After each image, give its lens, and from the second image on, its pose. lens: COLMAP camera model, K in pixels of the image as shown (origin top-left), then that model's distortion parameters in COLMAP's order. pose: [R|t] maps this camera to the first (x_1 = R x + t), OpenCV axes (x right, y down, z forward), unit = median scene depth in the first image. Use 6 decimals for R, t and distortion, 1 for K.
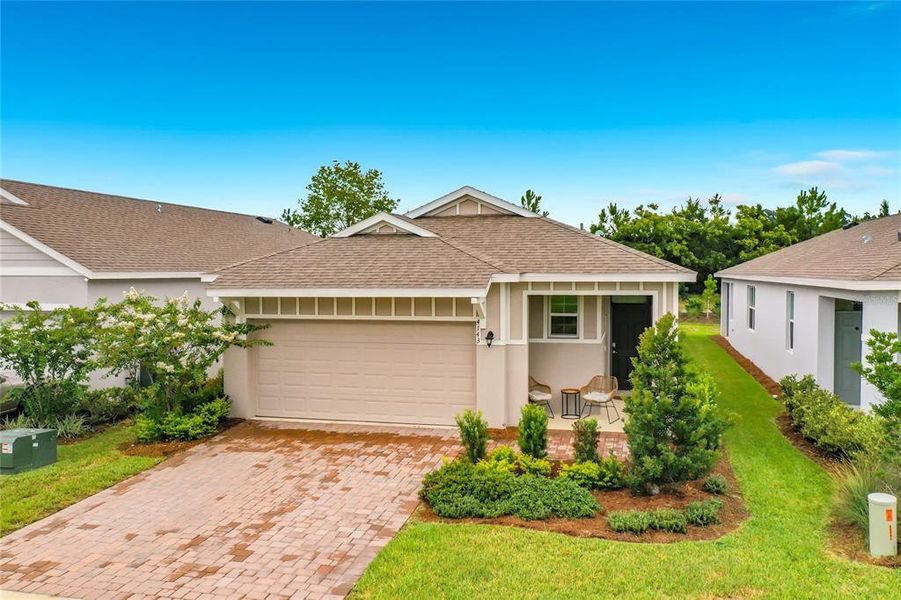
lens RADIAL K [[640.1, 0, 450.5], [0, 640.1, 300.0], [0, 0, 1]] dist [0.009767, 0.003813]
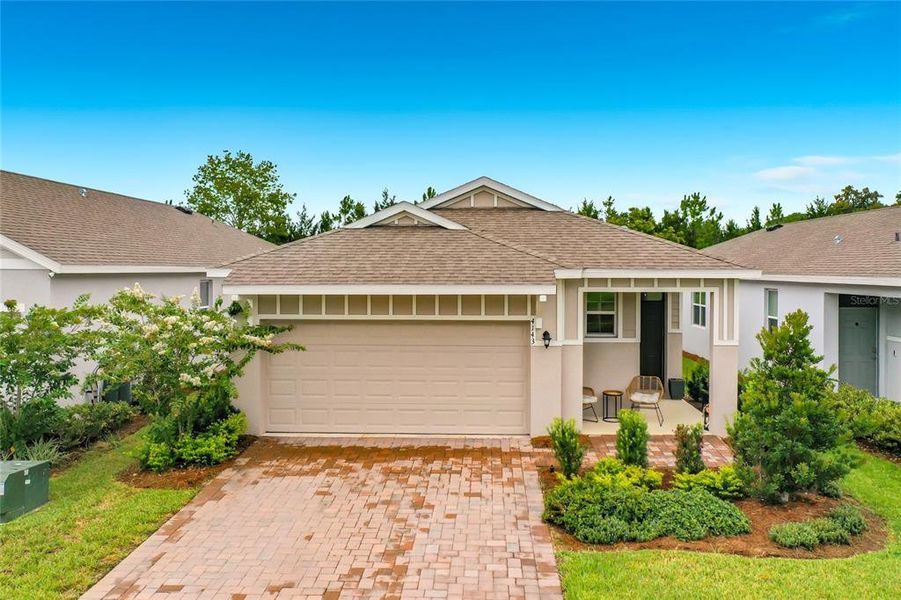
lens RADIAL K [[640.1, 0, 450.5], [0, 640.1, 300.0], [0, 0, 1]] dist [0.009767, 0.003813]
pose [[0.983242, -0.002825, 0.182281, -0.228901], [0.002221, 0.999991, 0.003520, -0.000139], [-0.182290, -0.003056, 0.983240, 0.106182]]
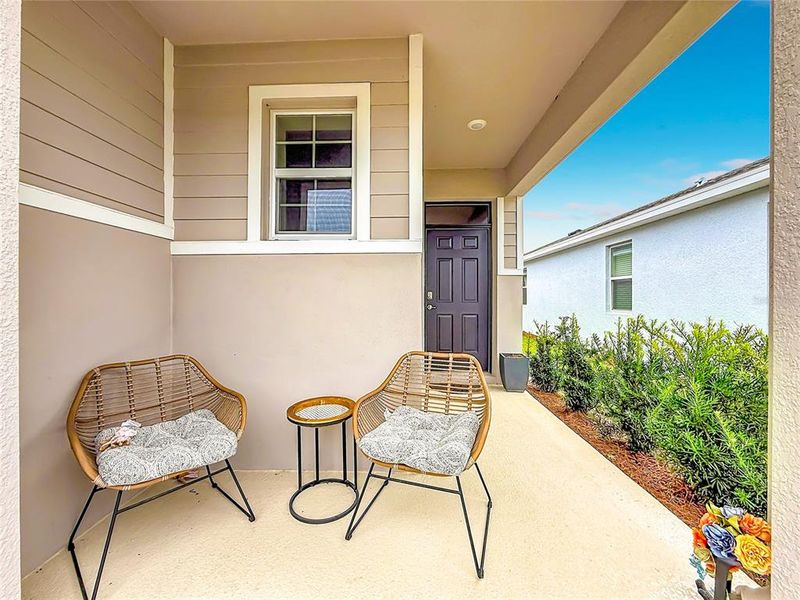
lens RADIAL K [[327.3, 0, 400.0], [0, 327.3, 300.0], [0, 0, 1]] dist [-0.002136, -0.000092]
pose [[0.972820, 0.006181, 0.231481, 0.191503], [-0.001858, 0.999820, -0.018888, 0.098448], [-0.231556, 0.017945, 0.972656, 0.867876]]
